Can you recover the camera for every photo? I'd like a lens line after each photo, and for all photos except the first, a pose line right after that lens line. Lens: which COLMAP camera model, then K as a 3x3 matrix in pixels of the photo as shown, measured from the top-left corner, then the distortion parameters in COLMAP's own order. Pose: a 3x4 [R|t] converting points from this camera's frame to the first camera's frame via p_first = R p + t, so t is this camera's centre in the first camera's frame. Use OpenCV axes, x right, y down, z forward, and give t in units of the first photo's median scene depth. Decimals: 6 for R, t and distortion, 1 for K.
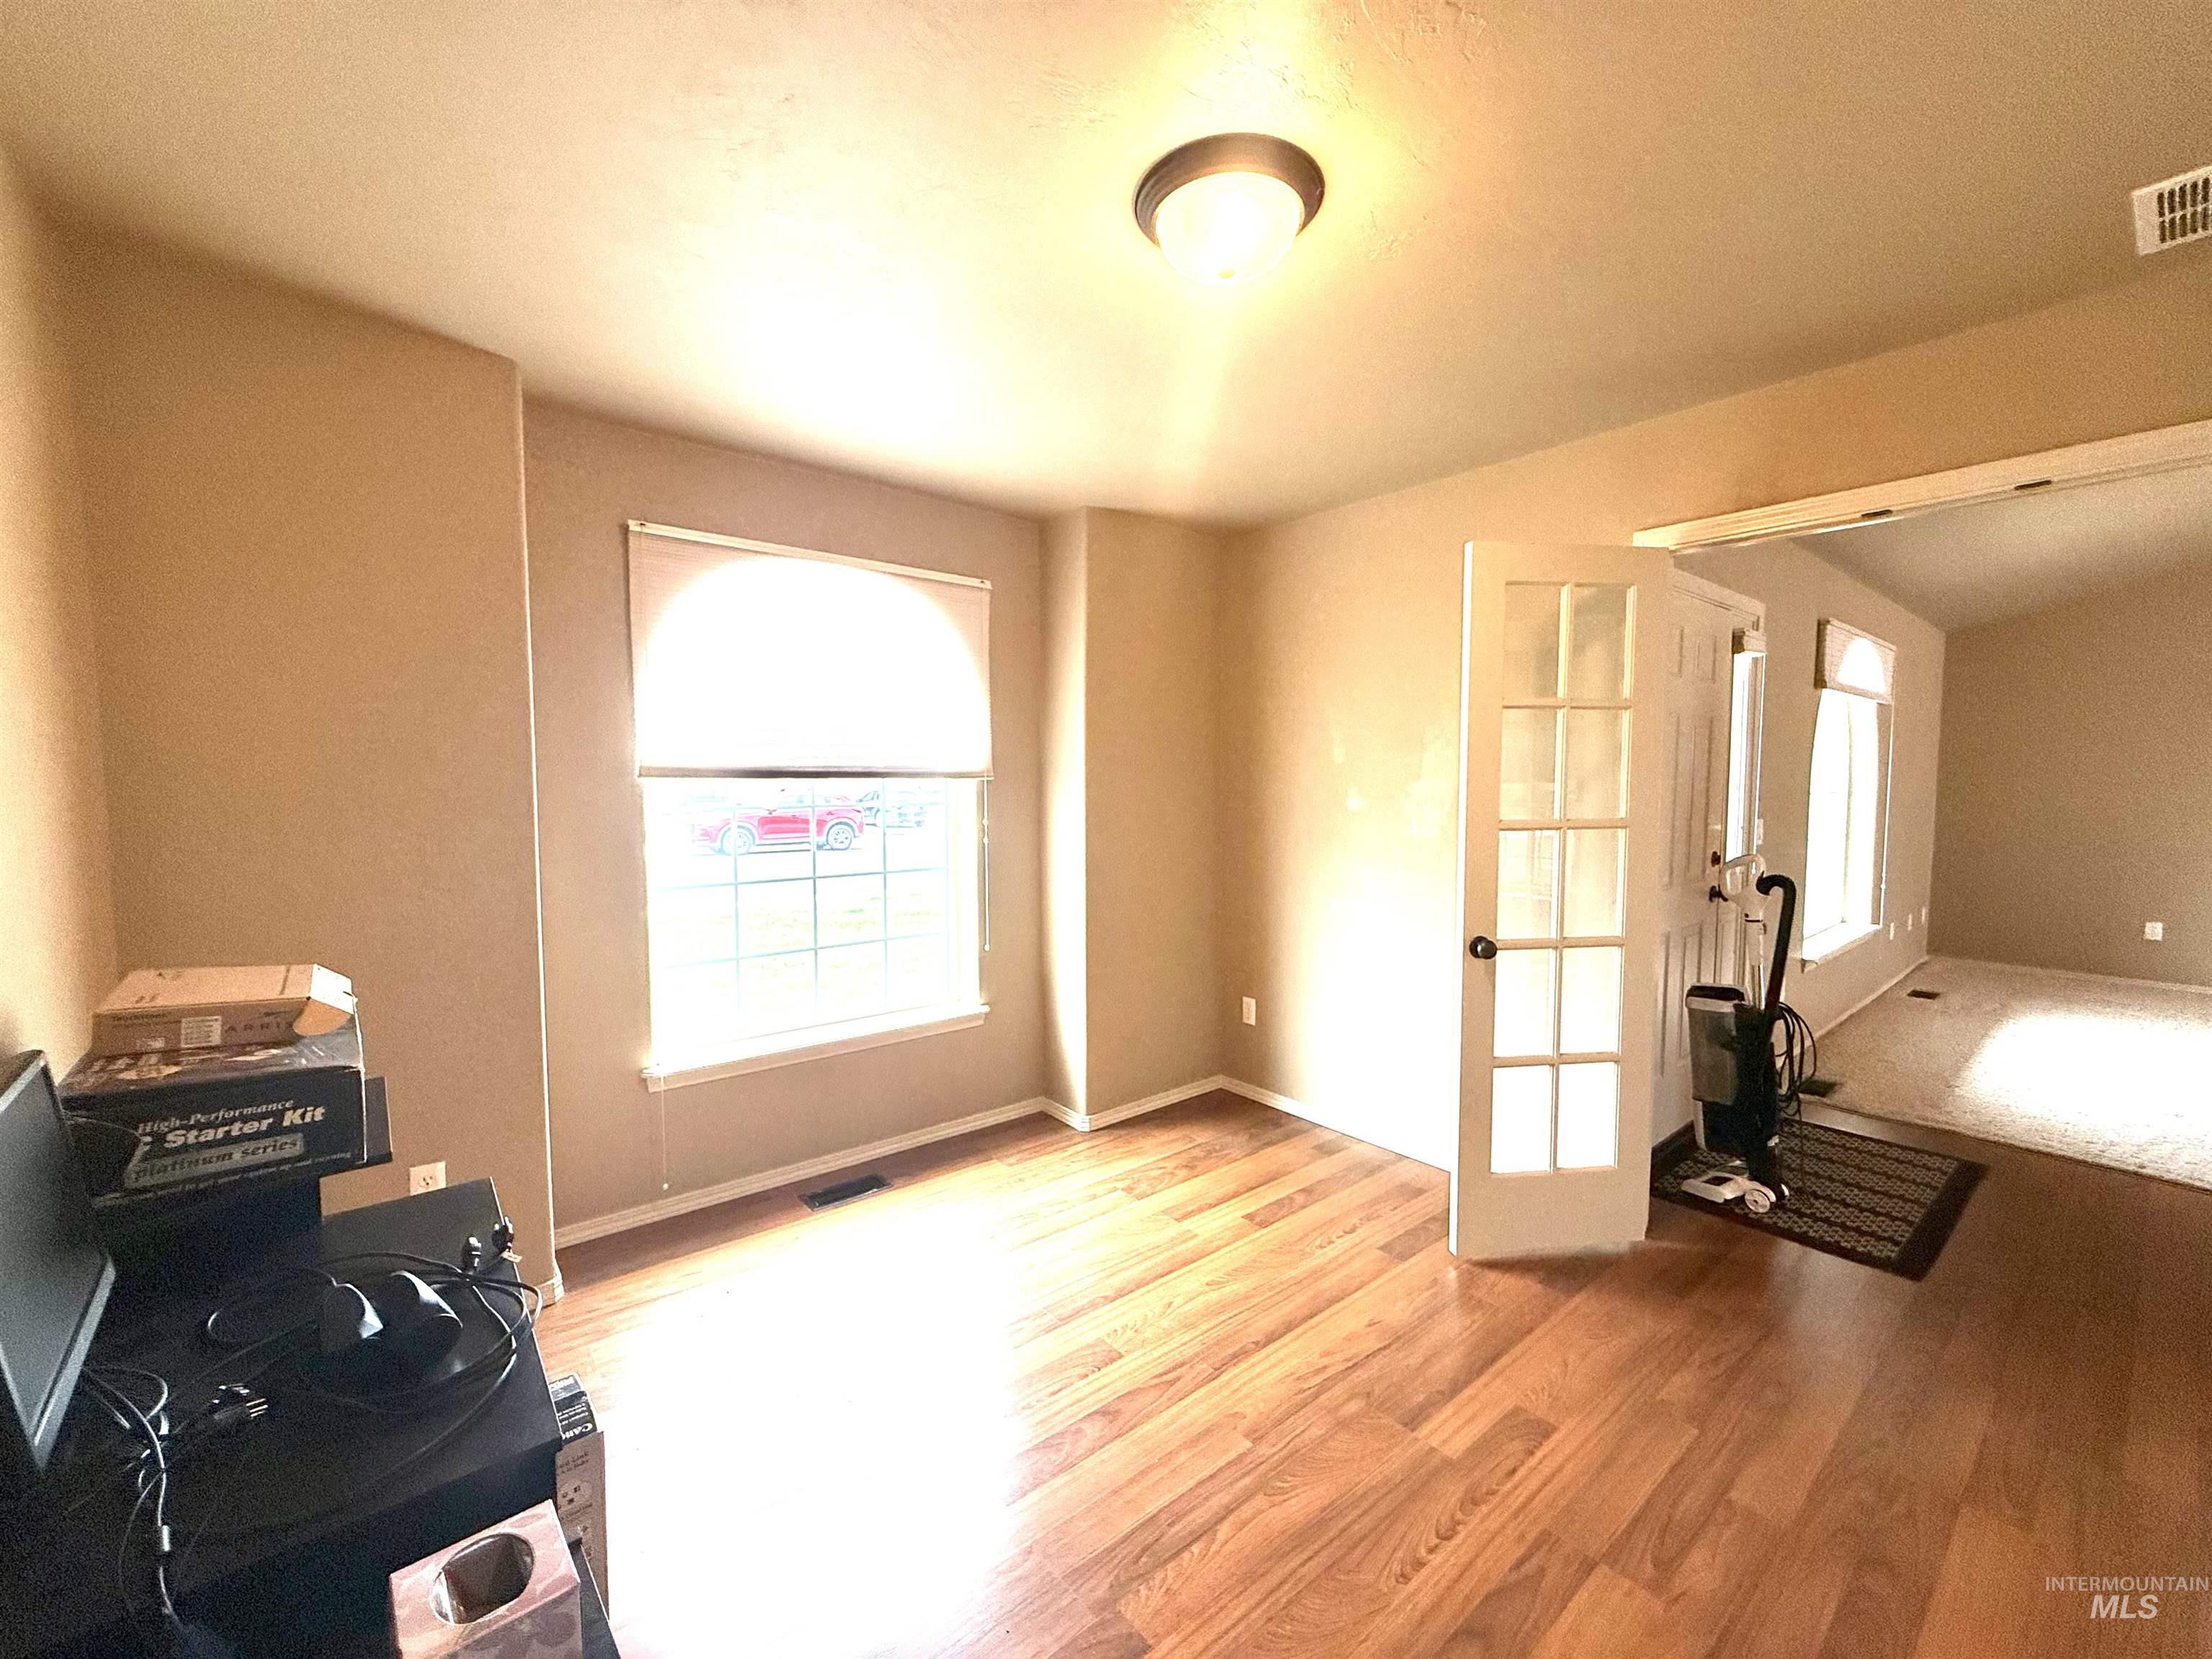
lens RADIAL K [[884.4, 0, 1095.2], [0, 884.4, 833.4], [0, 0, 1]] dist [-0.001756, 0.000754]
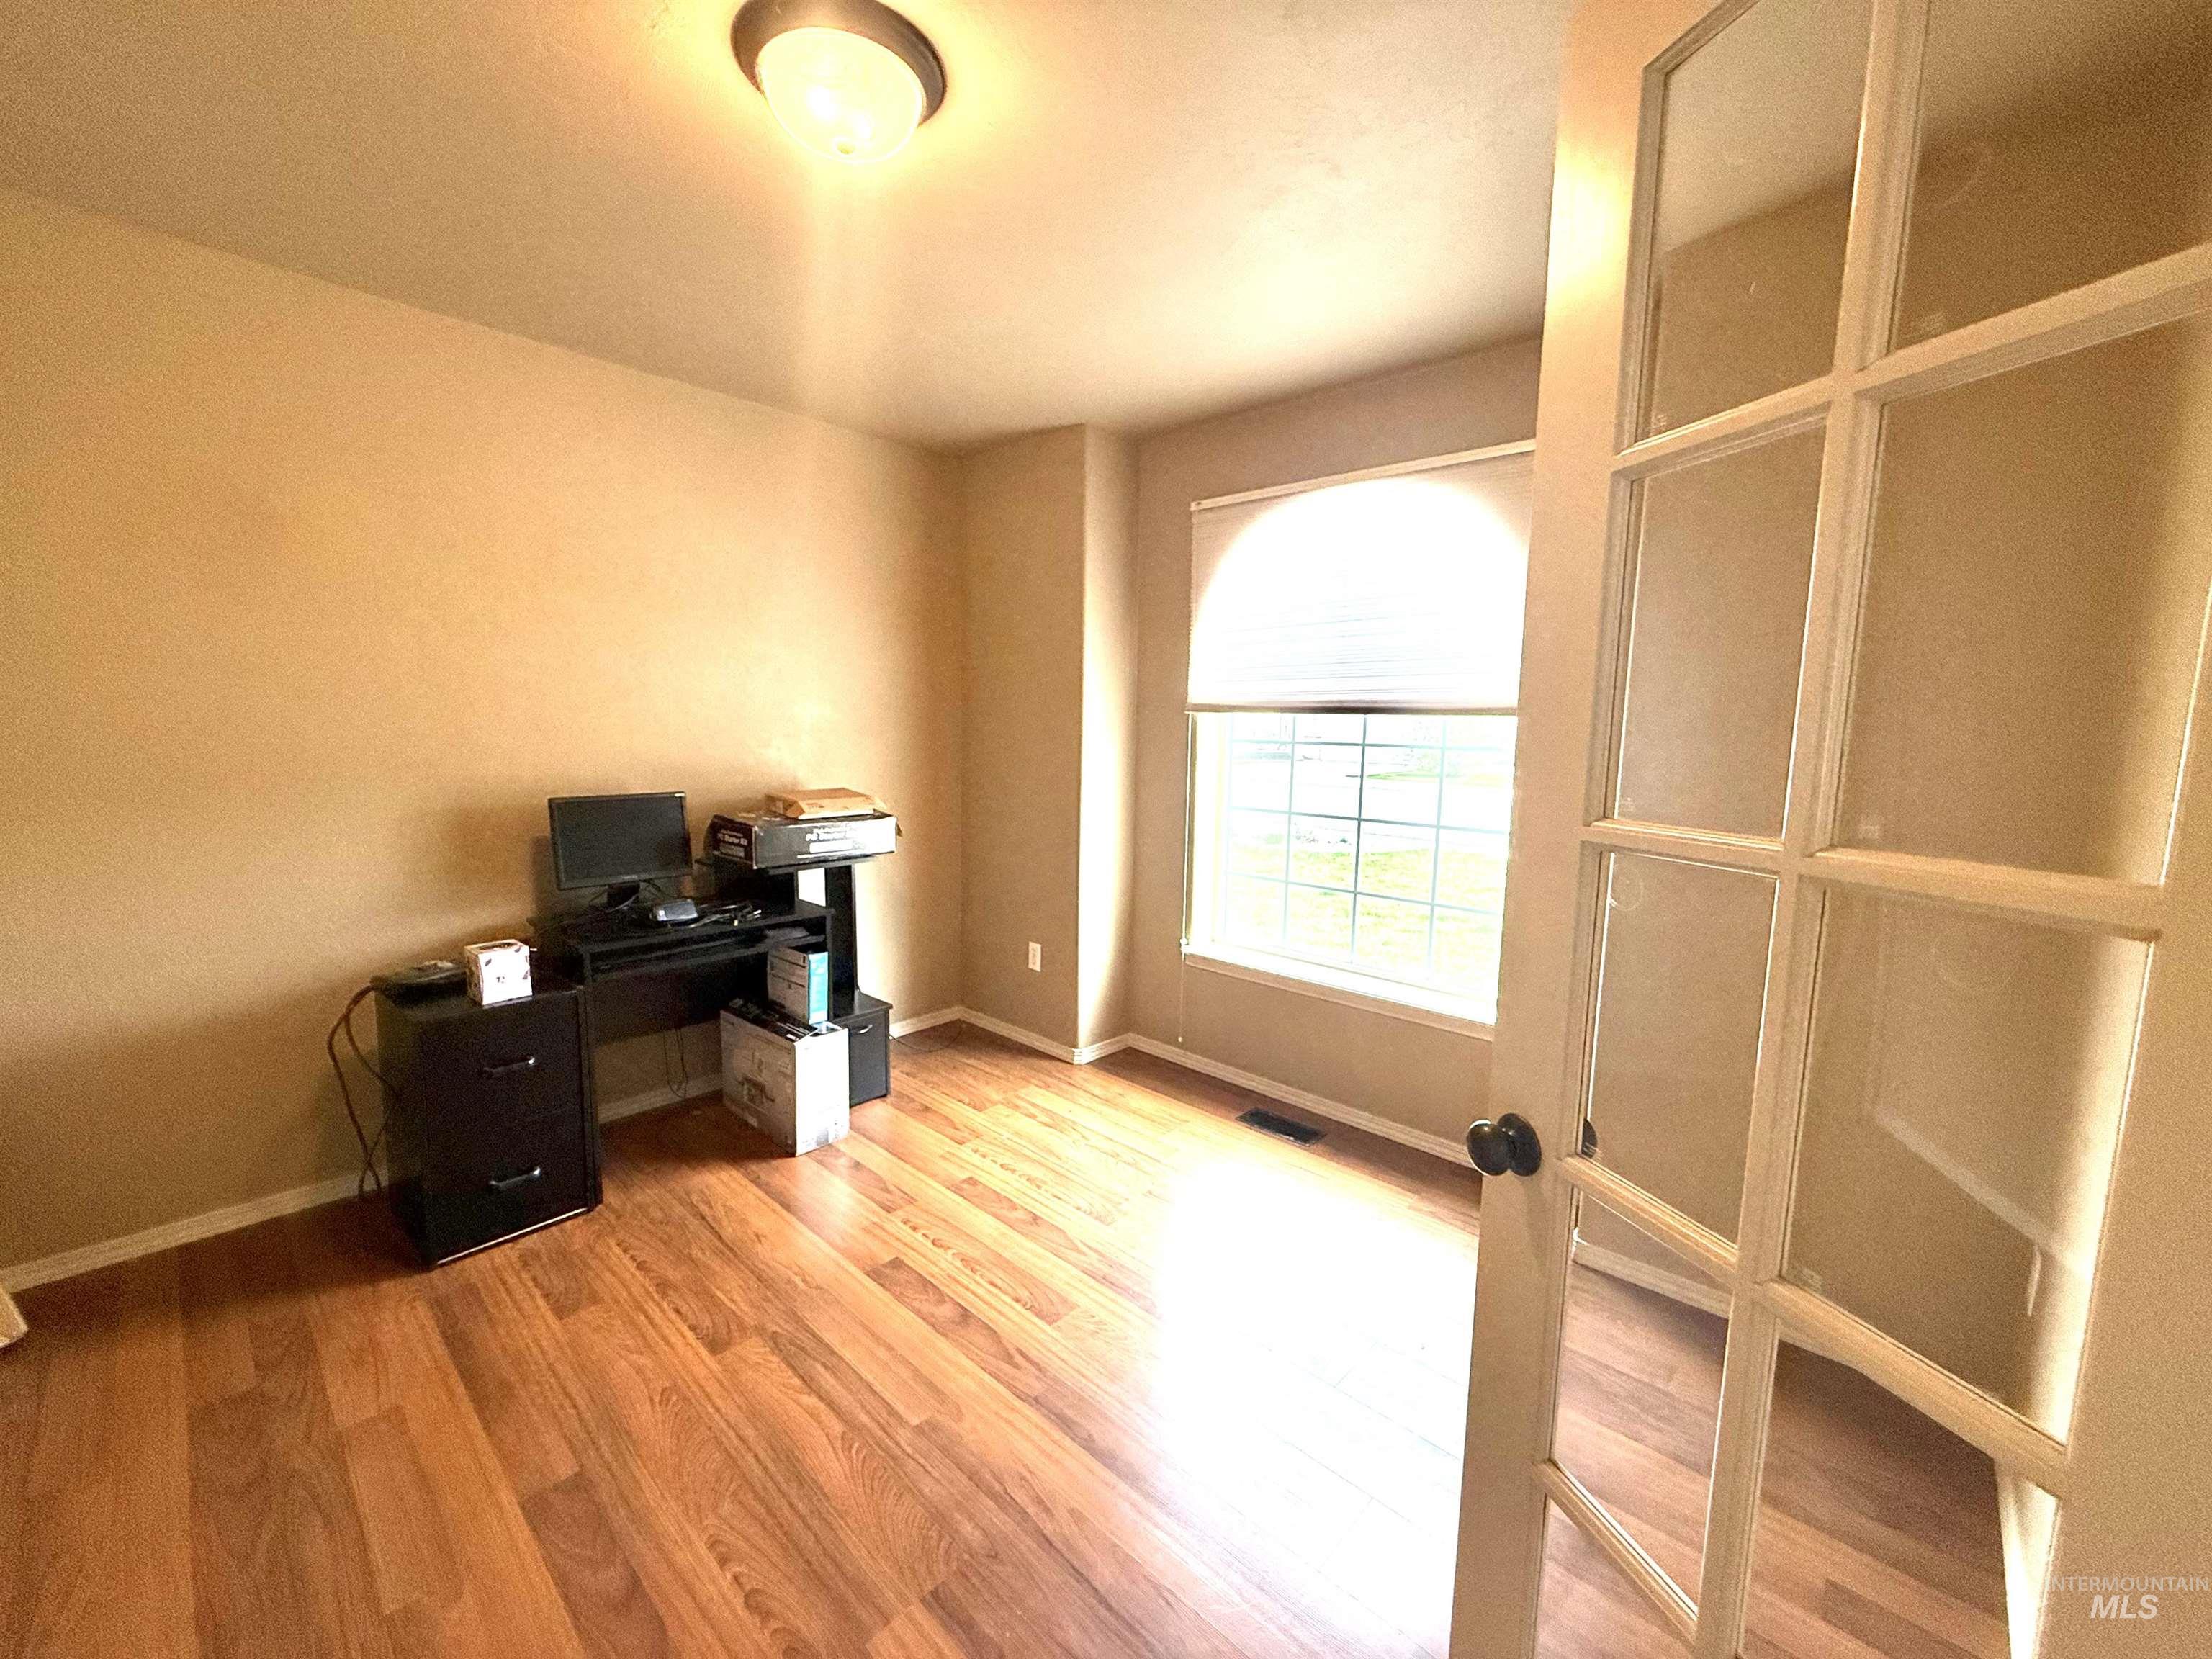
lens RADIAL K [[884.4, 0, 1094.6], [0, 884.4, 824.4], [0, 0, 1]] dist [-0.001756, 0.000754]
pose [[0.131824, 0.117947, -0.984231, 1.020010], [-0.079955, 0.990926, 0.108040, -0.042077], [0.988043, 0.064452, 0.140059, 1.003333]]
